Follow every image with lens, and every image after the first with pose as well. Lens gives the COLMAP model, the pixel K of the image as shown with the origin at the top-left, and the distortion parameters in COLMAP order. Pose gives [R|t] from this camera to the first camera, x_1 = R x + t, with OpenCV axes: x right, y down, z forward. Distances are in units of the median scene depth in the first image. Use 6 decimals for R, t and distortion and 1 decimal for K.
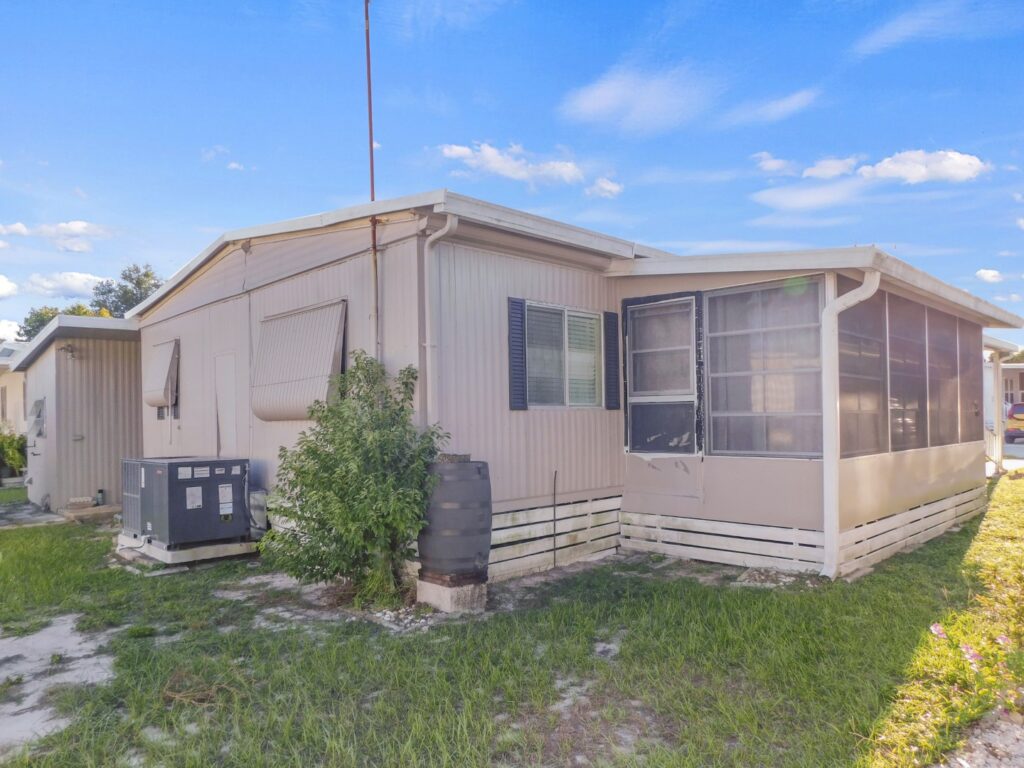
lens RADIAL K [[697.4, 0, 511.0], [0, 697.4, 414.2], [0, 0, 1]] dist [-0.029964, 0.004952]
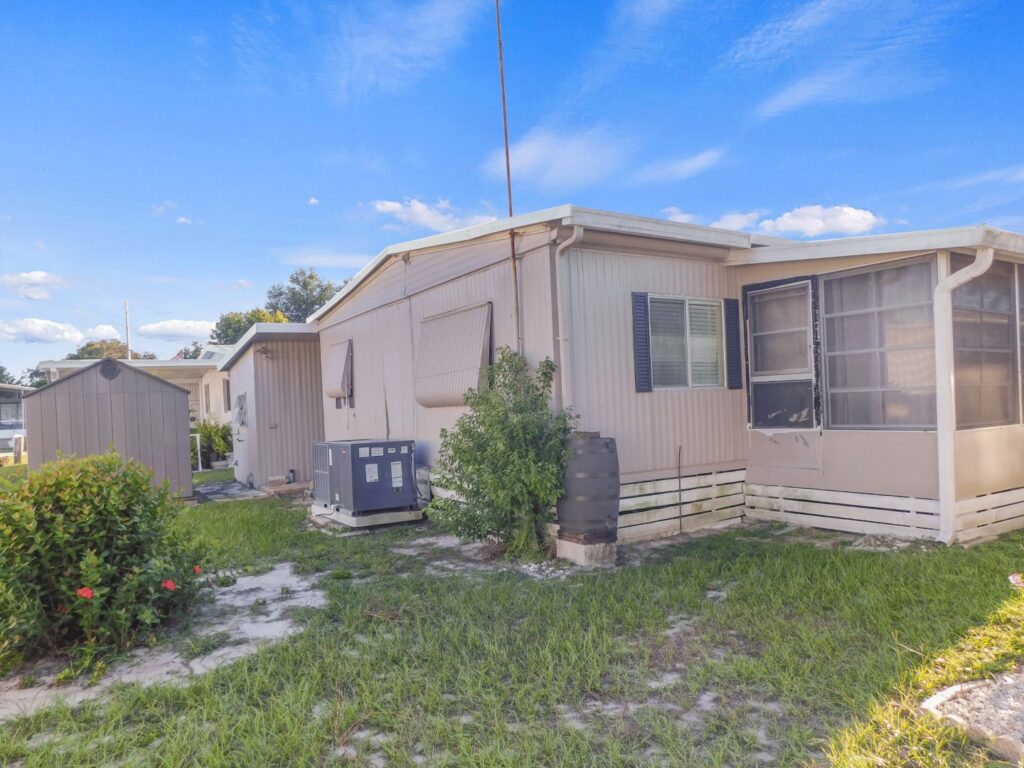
lens RADIAL K [[697.4, 0, 511.0], [0, 697.4, 414.2], [0, 0, 1]] dist [-0.029964, 0.004952]
pose [[0.977976, -0.022306, -0.207524, 0.033822], [0.027306, 0.999401, 0.021264, -0.000152], [0.206925, -0.026463, 0.977999, -0.141394]]
